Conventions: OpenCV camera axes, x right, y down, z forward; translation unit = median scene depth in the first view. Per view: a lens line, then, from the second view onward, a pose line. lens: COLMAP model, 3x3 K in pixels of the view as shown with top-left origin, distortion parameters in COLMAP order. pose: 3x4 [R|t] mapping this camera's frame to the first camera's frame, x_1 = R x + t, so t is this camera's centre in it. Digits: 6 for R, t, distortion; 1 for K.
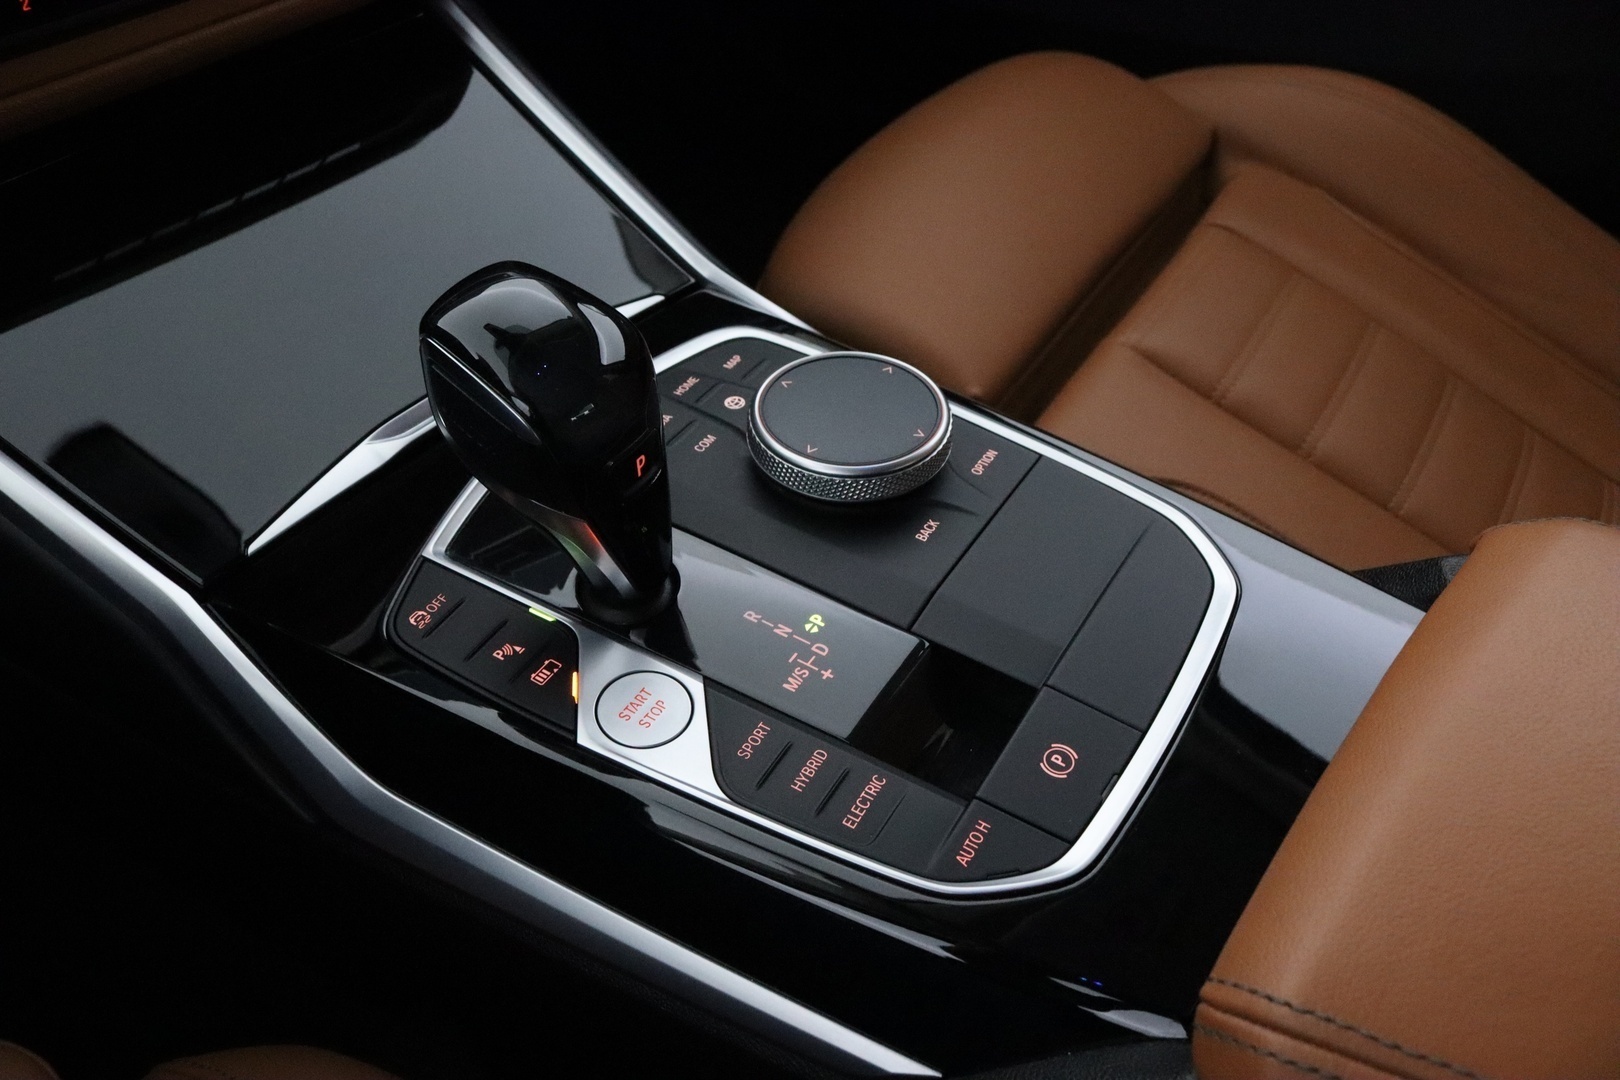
lens RADIAL K [[1321.1, 0, 810.0], [0, 1321.1, 540.0], [0, 0, 1]] dist [-0.195661, 0.160574]
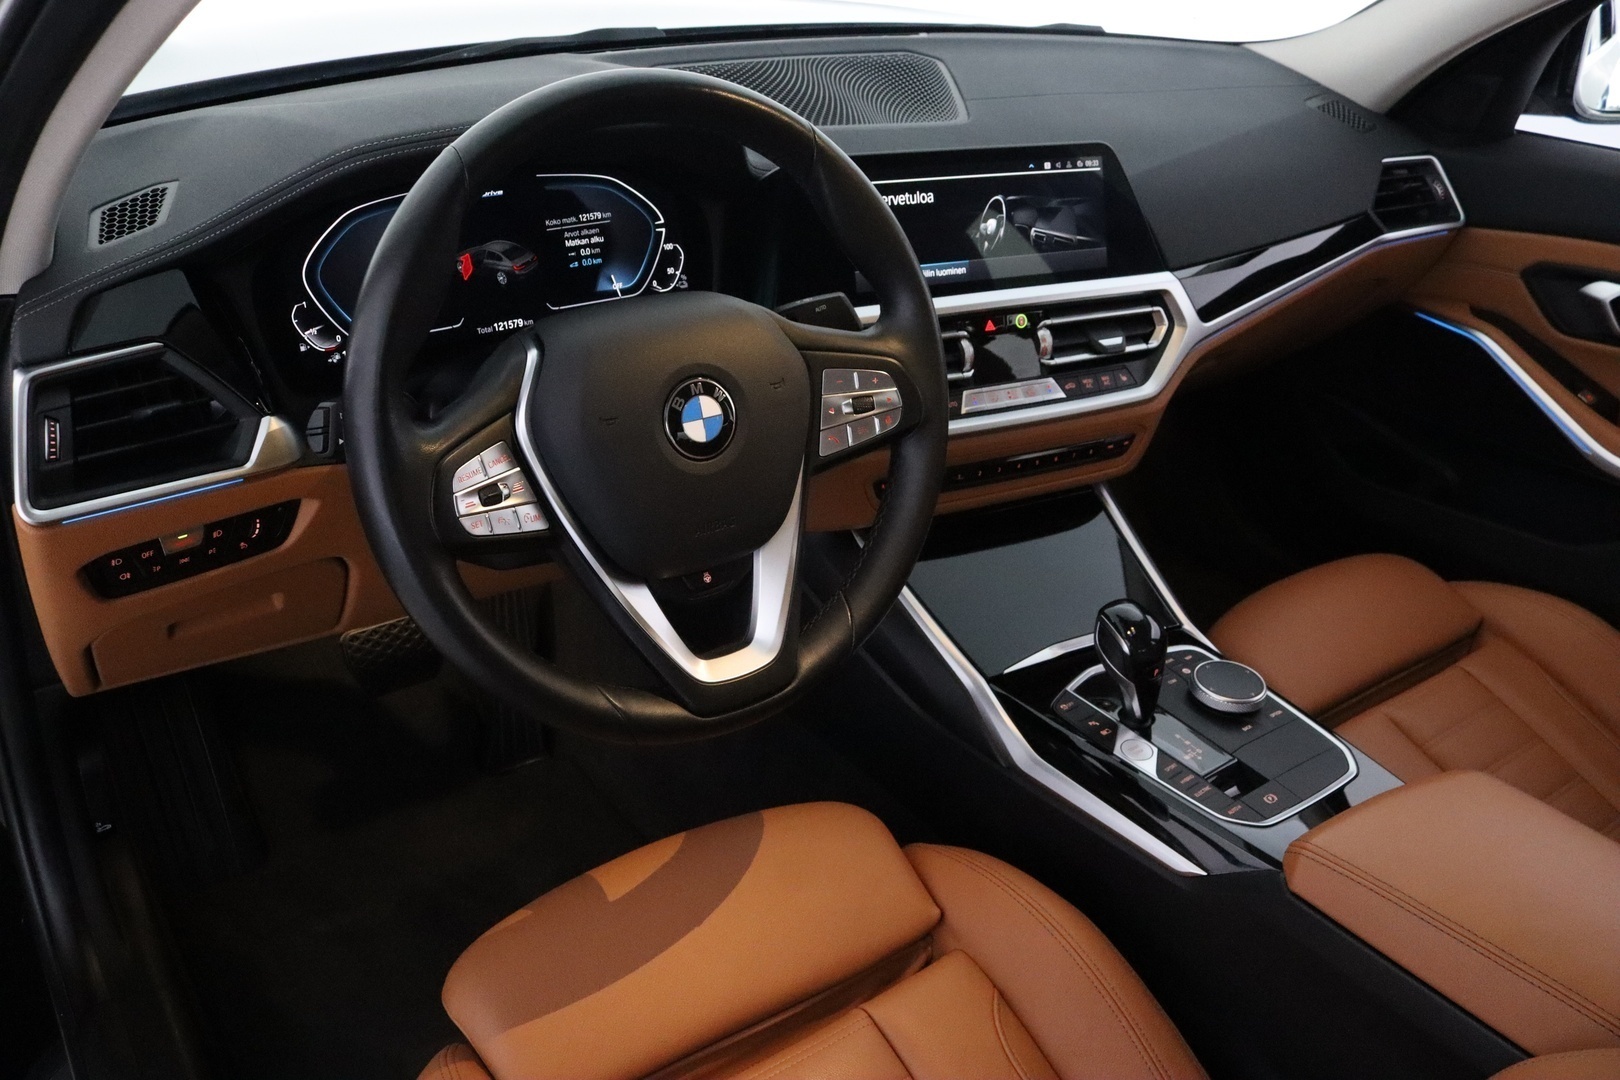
lens RADIAL K [[1321.1, 0, 810.0], [0, 1321.1, 540.0], [0, 0, 1]] dist [-0.195661, 0.160574]
pose [[0.919529, 0.213666, -0.329869, 0.059373], [-0.295741, 0.928950, -0.222687, 0.527088], [0.258851, 0.302323, 0.917386, -1.914336]]
